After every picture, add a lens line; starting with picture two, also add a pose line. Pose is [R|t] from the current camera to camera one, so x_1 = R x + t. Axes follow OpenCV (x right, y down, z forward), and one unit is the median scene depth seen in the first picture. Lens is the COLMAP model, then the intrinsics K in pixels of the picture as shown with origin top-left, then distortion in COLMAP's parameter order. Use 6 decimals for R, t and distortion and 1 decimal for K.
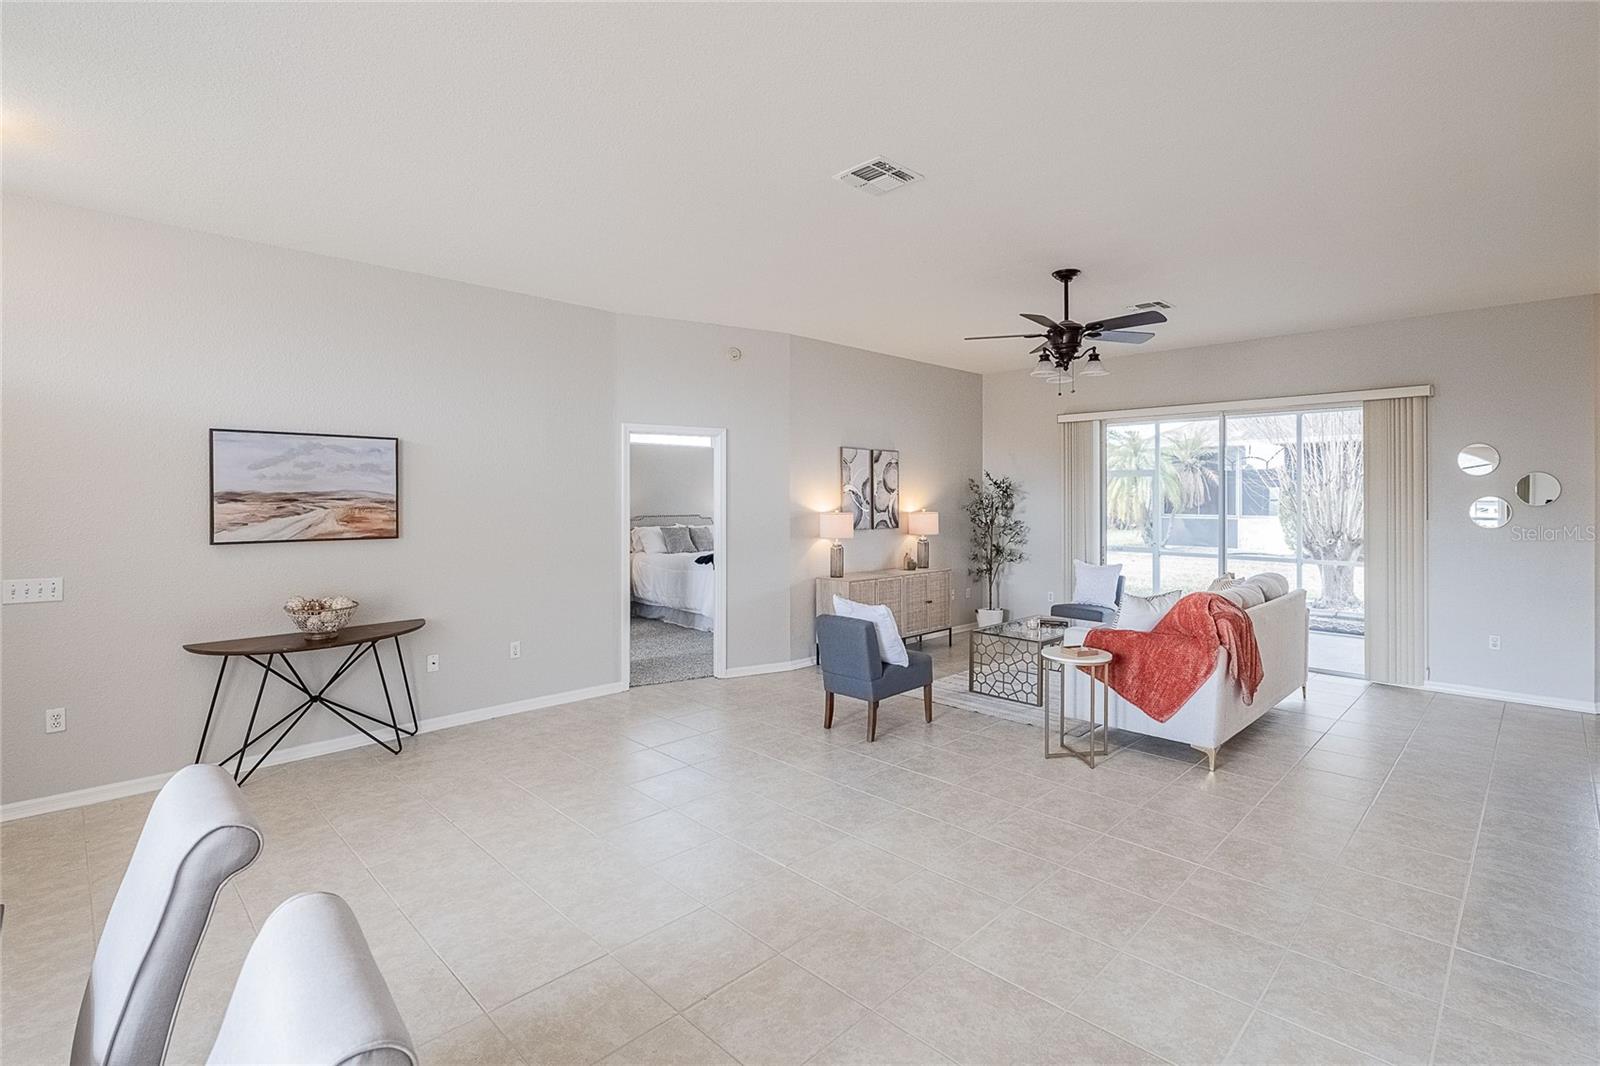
lens RADIAL K [[731.3, 0, 784.5], [0, 731.3, 496.5], [0, 0, 1]] dist [-0.005548, -0.000719]
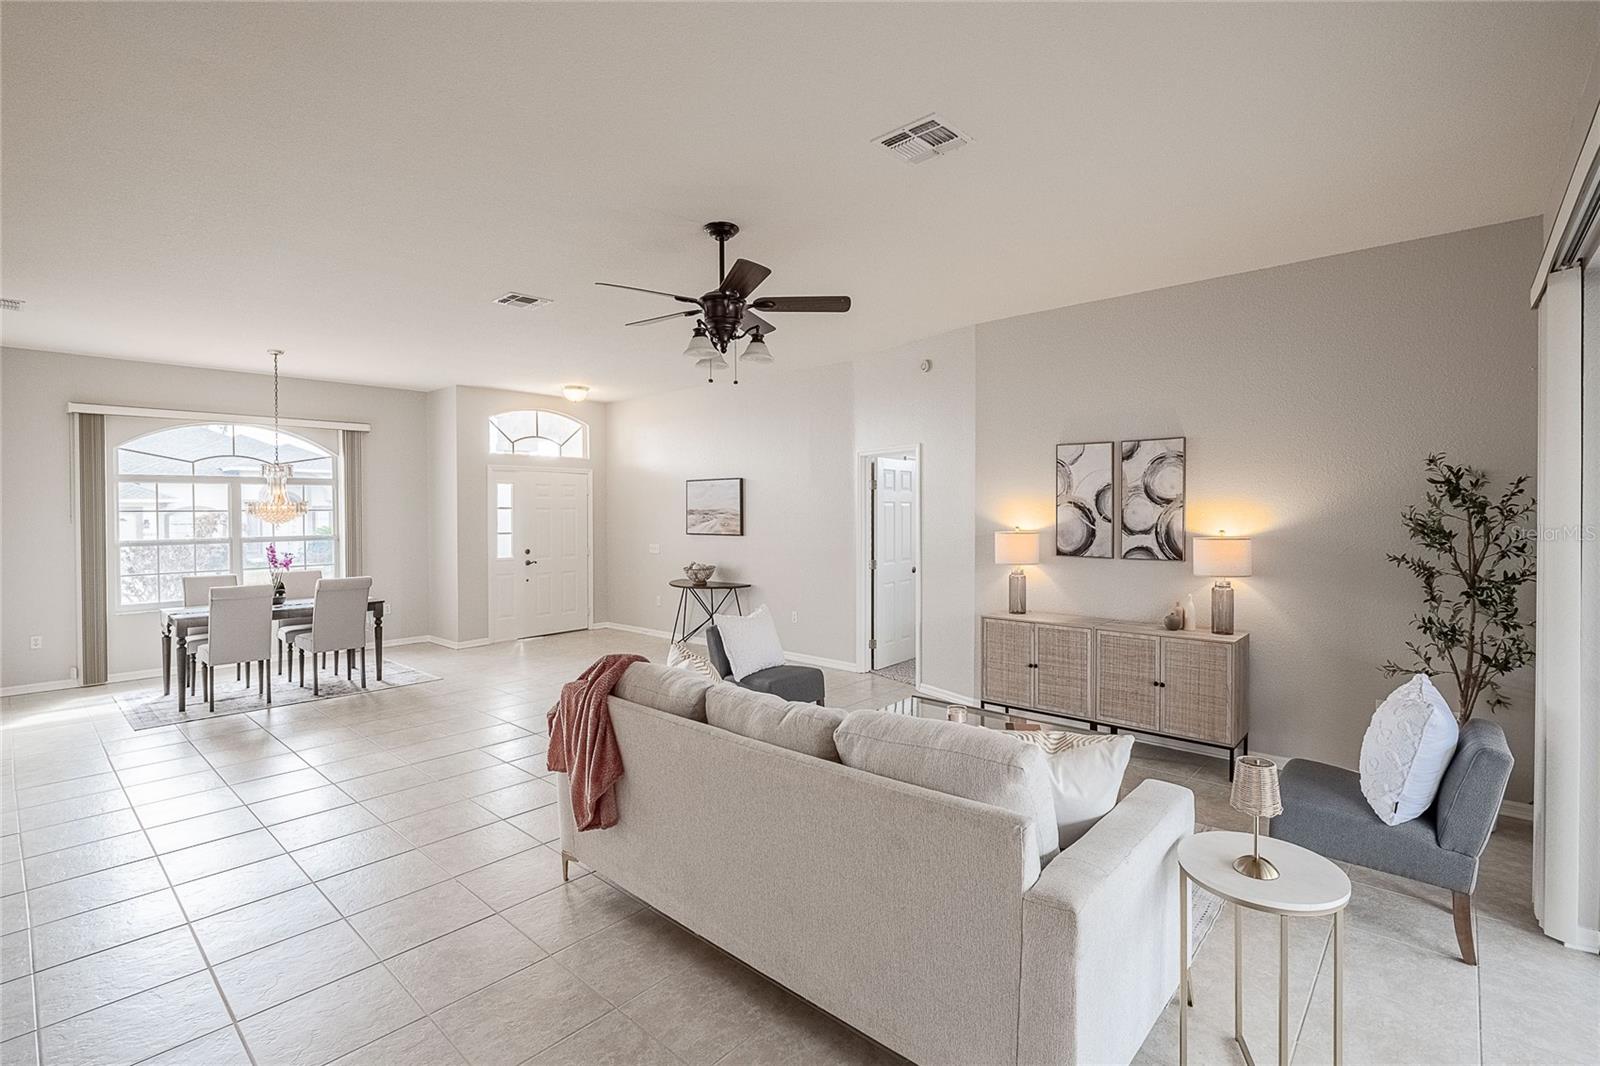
lens RADIAL K [[731.3, 0, 827.5], [0, 731.3, 516.4], [0, 0, 1]] dist [-0.005548, -0.000719]
pose [[0.094750, 0.004027, -0.995493, 1.149794], [0.001043, 0.999991, 0.004144, 0.003955], [0.995501, -0.001431, 0.094745, 0.997585]]
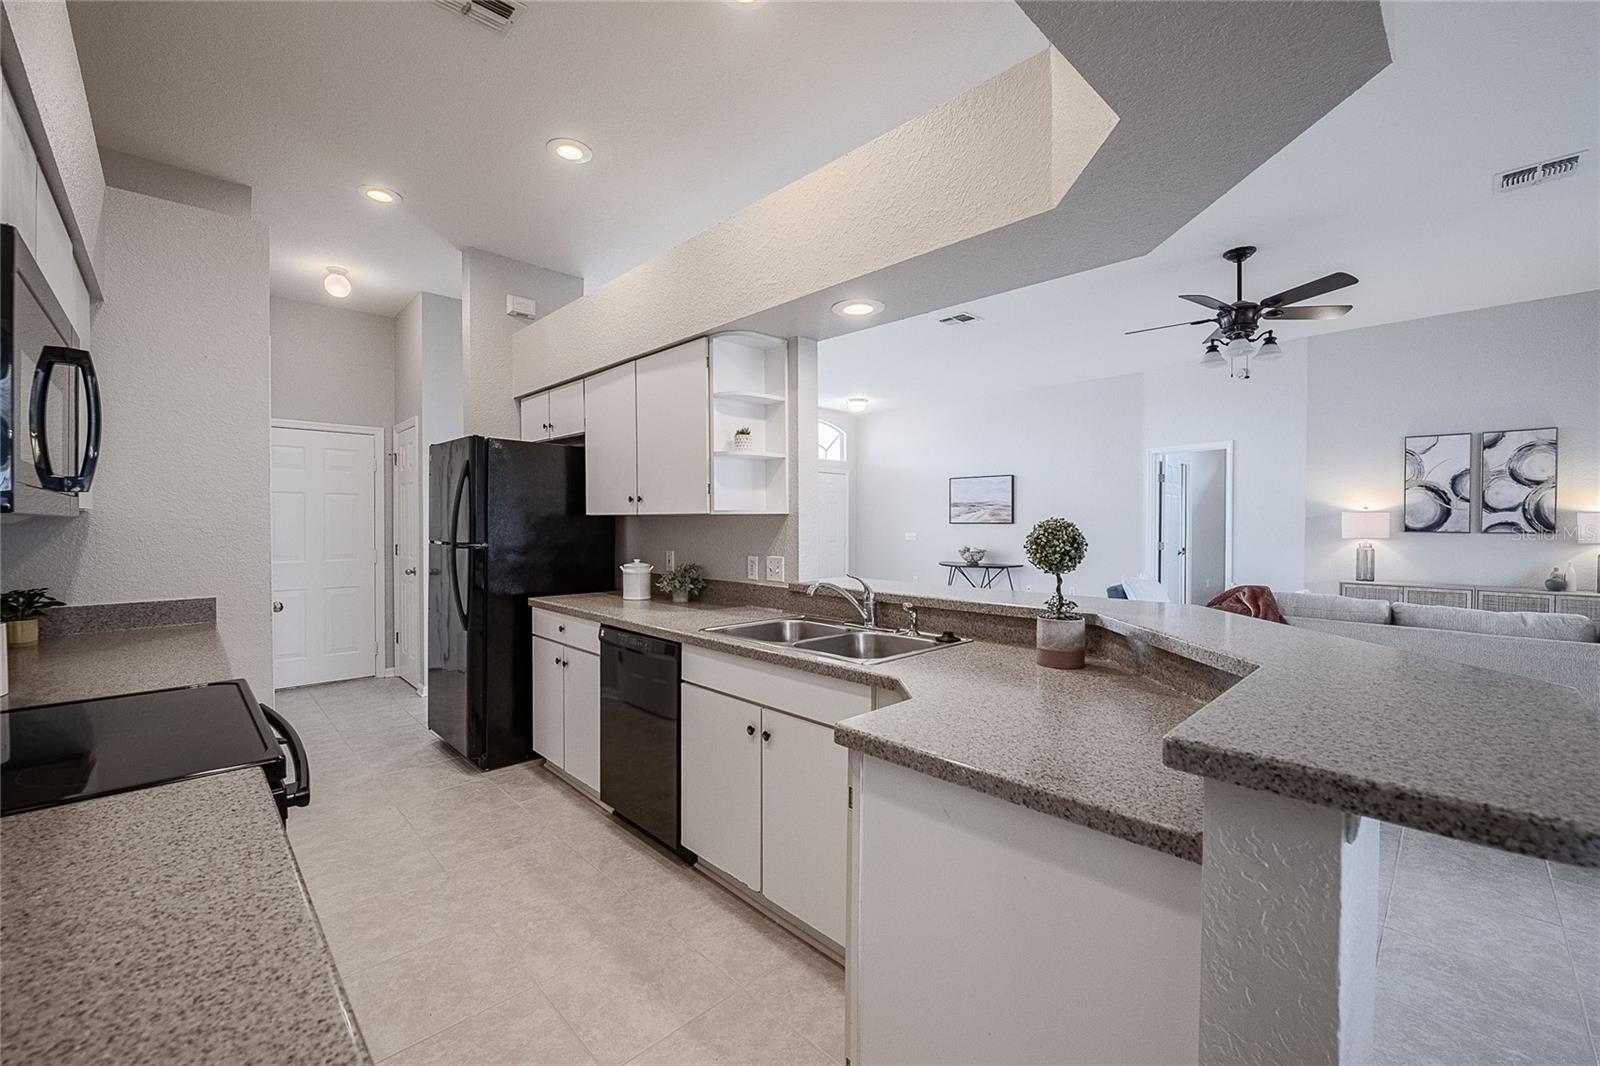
lens RADIAL K [[651.3, 0, 810.4], [0, 651.3, 534.2], [0, 0, 1]] dist [-0.007765, -0.000914]
pose [[0.012619, 0.014137, -0.999820, 1.210489], [-0.005995, 0.999883, 0.014062, 0.060825], [0.999902, 0.005817, 0.012702, 0.401865]]
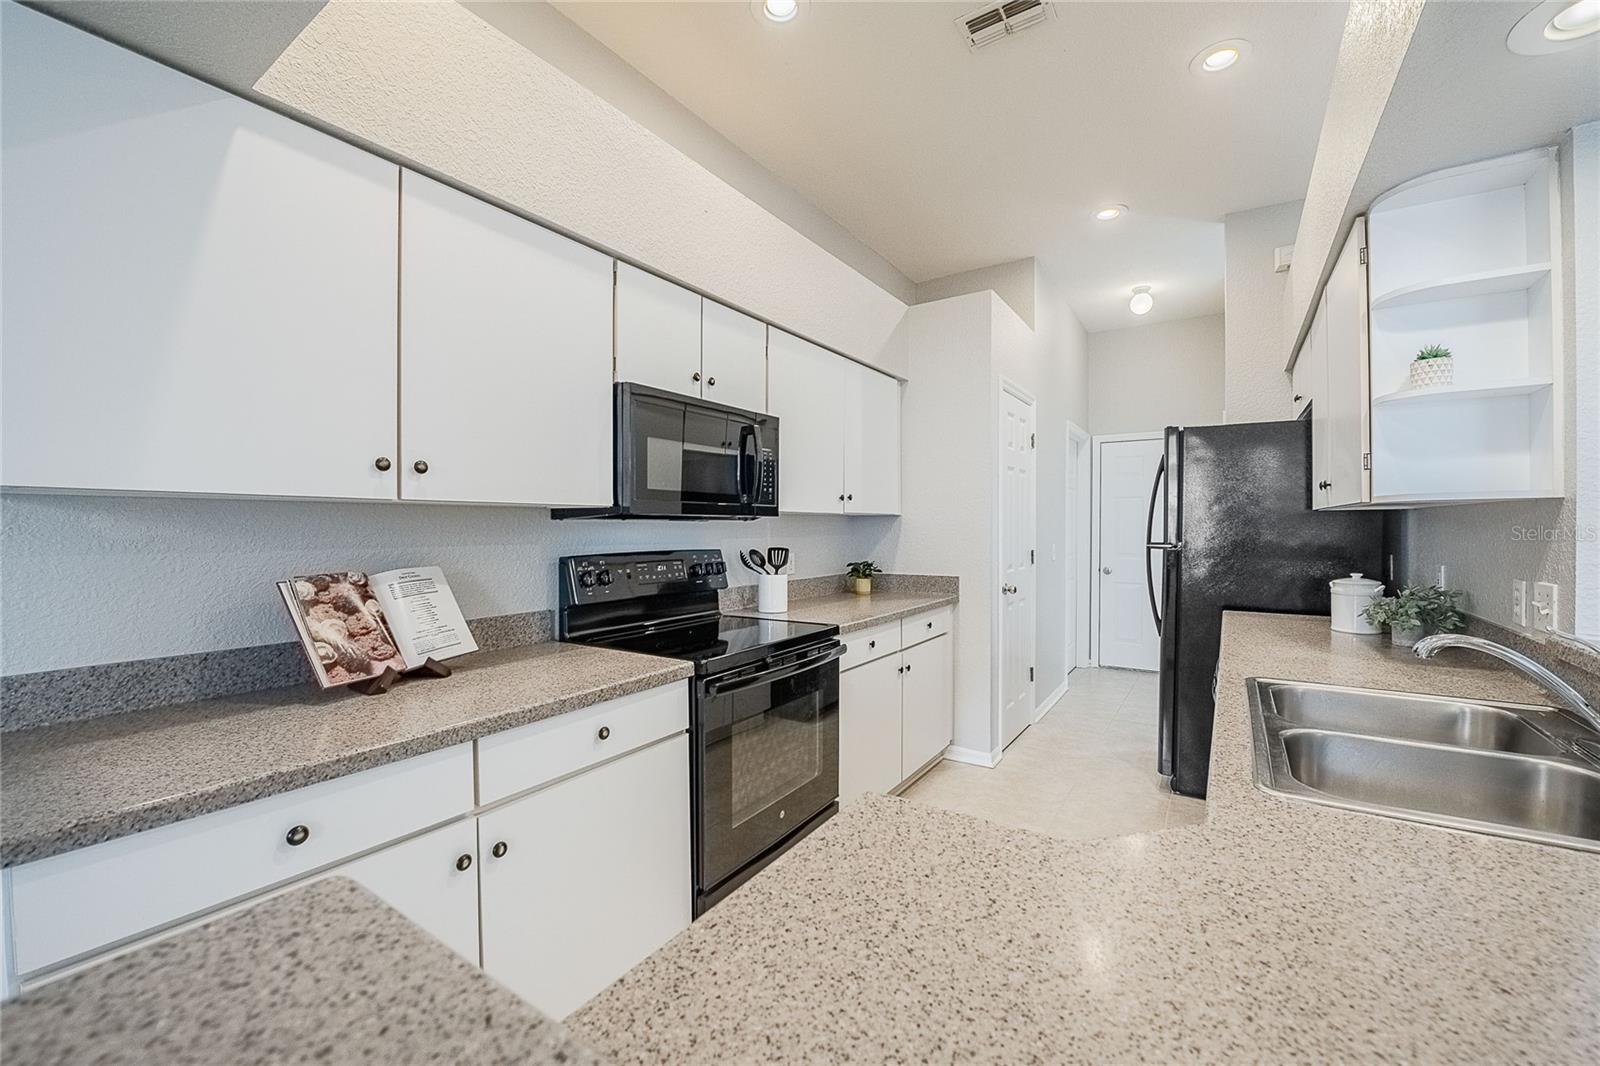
lens RADIAL K [[651.3, 0, 810.7], [0, 651.3, 537.7], [0, 0, 1]] dist [-0.007765, -0.000914]
pose [[-0.976204, 0.001194, -0.216851, 1.011476], [-0.003812, 0.999736, 0.022664, 0.063240], [0.216821, 0.022952, -0.975941, 0.588949]]
